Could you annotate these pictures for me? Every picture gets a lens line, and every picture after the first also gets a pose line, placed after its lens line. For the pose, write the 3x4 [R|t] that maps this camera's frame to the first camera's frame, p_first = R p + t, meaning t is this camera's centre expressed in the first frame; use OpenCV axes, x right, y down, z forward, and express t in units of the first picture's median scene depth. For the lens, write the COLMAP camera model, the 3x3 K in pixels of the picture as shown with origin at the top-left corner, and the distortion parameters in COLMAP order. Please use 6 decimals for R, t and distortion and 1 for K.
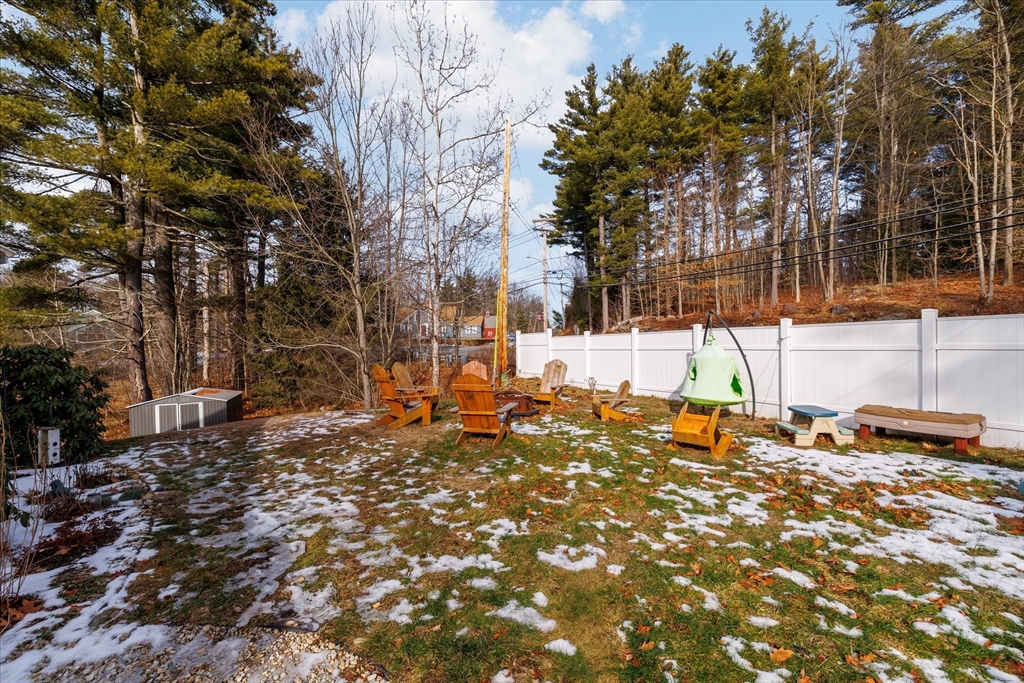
lens RADIAL K [[441.7, 0, 511.3], [0, 441.7, 345.2], [0, 0, 1]] dist [0.000746, 0.000217]
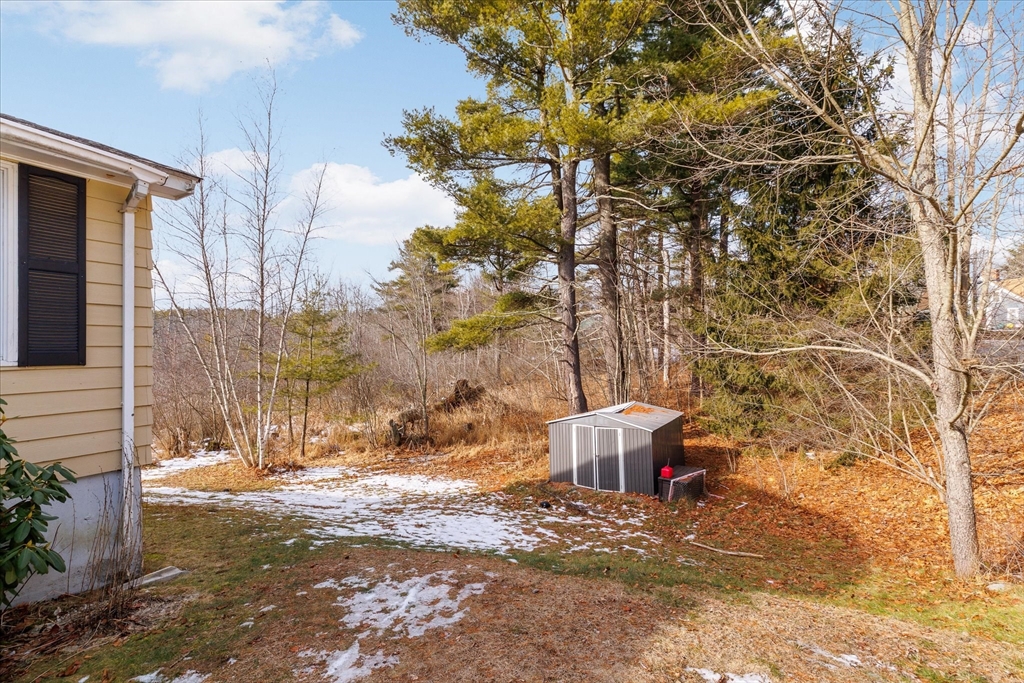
lens RADIAL K [[441.7, 0, 511.3], [0, 441.7, 345.2], [0, 0, 1]] dist [0.000746, 0.000217]
pose [[0.555369, 0.004772, -0.831591, -0.166504], [0.005443, 0.999941, 0.009373, -0.007416], [0.831587, -0.009731, 0.555310, 0.359124]]
